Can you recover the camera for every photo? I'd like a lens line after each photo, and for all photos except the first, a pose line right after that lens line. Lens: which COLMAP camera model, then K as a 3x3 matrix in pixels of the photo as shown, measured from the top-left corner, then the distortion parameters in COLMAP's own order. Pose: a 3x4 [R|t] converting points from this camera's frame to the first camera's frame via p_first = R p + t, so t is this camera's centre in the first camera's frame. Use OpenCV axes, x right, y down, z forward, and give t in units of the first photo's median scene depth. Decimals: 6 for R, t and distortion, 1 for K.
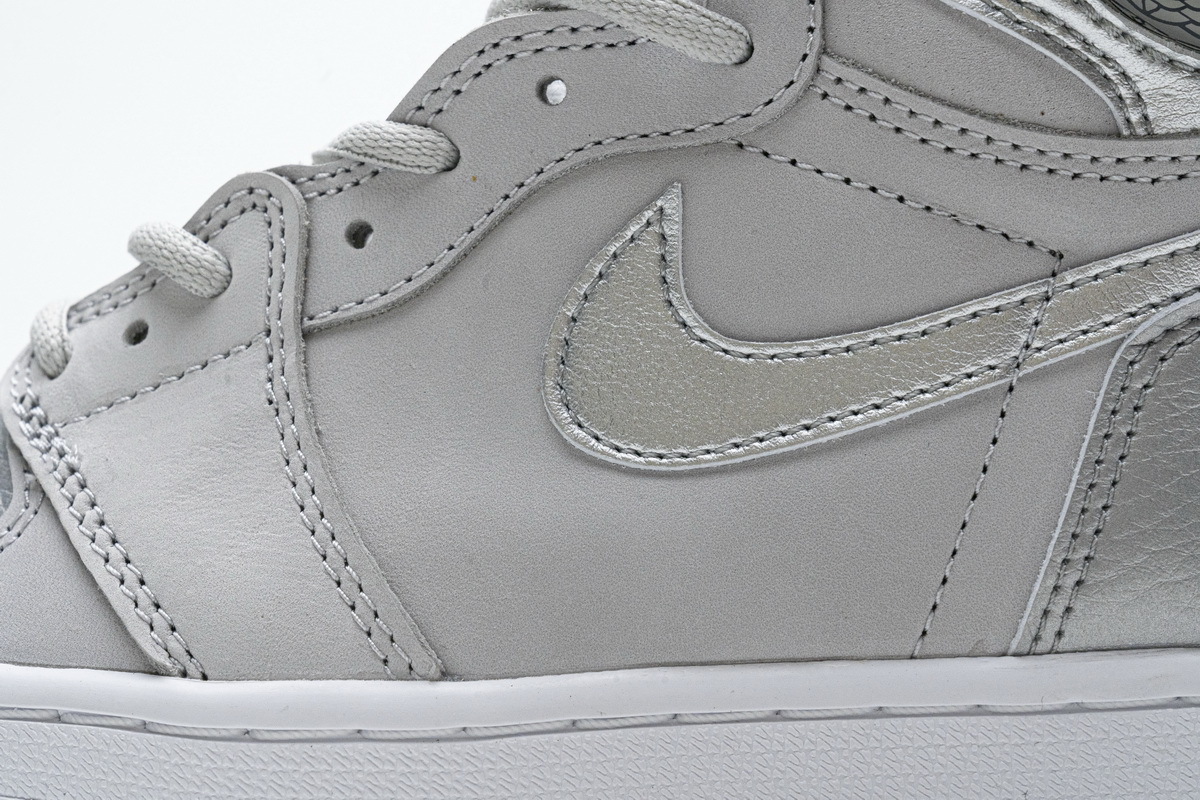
lens RADIAL K [[2304.5, 0, 600.0], [0, 2304.5, 400.0], [0, 0, 1]] dist [0.018920, -0.175599]
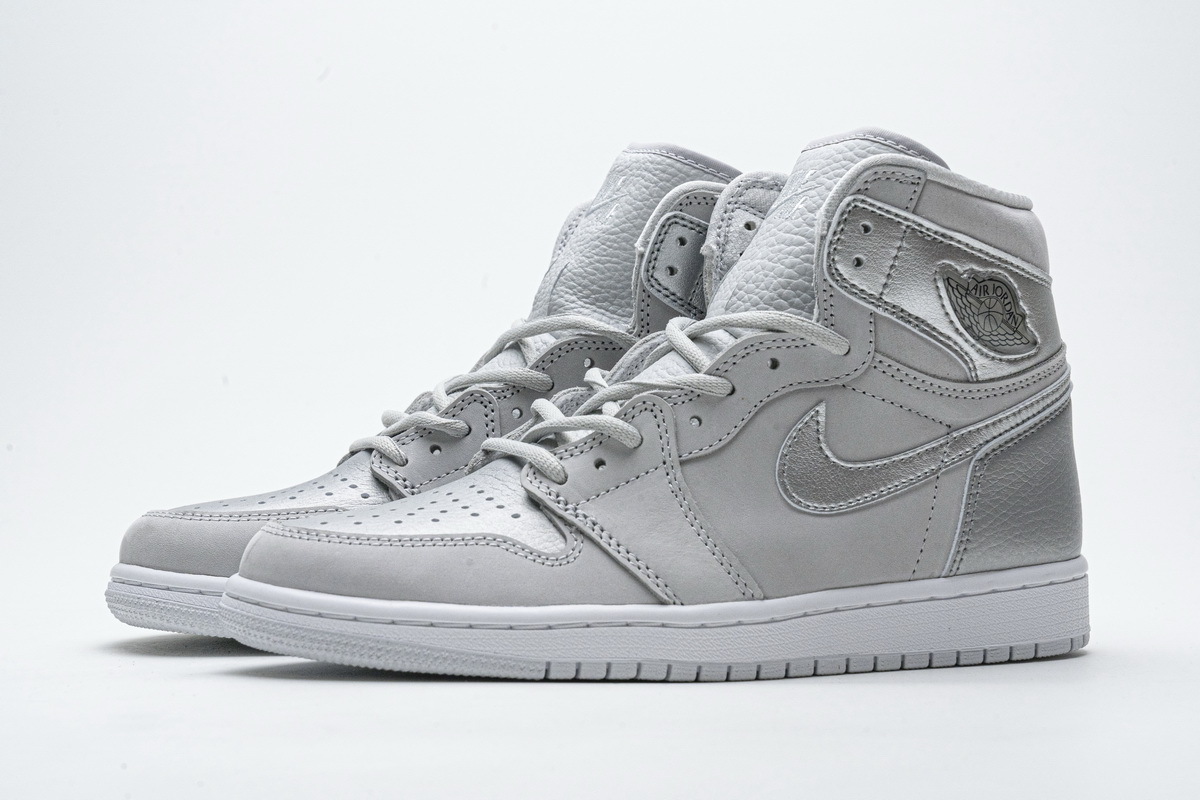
lens RADIAL K [[2304.5, 0, 600.0], [0, 2304.5, 400.0], [0, 0, 1]] dist [0.018920, -0.175599]
pose [[0.877239, -0.018712, 0.479689, -1.426373], [0.017237, 0.999823, 0.007479, -0.120021], [-0.479744, 0.001708, 0.877407, -1.137442]]
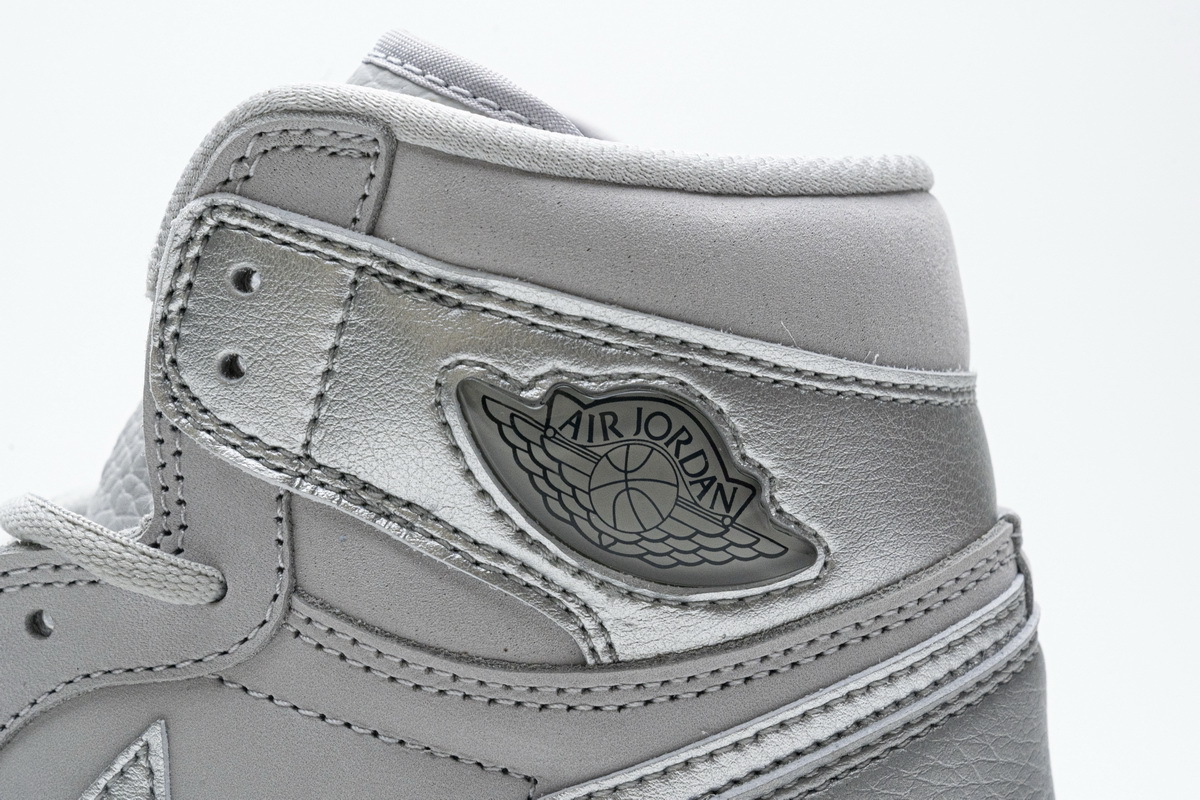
lens RADIAL K [[2304.5, 0, 600.0], [0, 2304.5, 400.0], [0, 0, 1]] dist [0.018920, -0.175599]
pose [[0.999010, -0.042107, 0.014361, 0.220429], [0.041719, 0.998782, 0.026333, -0.256043], [-0.015453, -0.025708, 0.999550, -0.014938]]
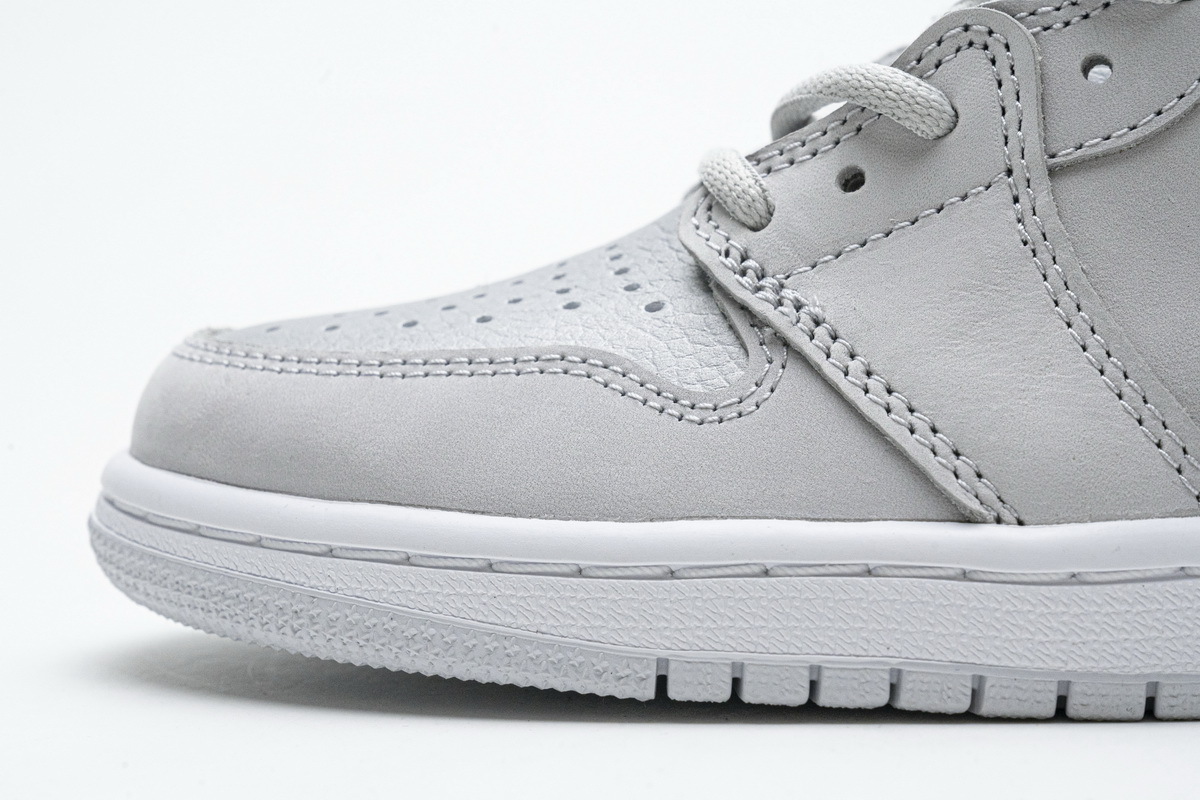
lens RADIAL K [[2304.5, 0, 600.0], [0, 2304.5, 400.0], [0, 0, 1]] dist [0.018920, -0.175599]
pose [[0.993802, -0.044997, 0.101651, -0.441183], [0.039642, 0.997748, 0.054104, 0.007649], [-0.103857, -0.049739, 0.993348, 0.044092]]
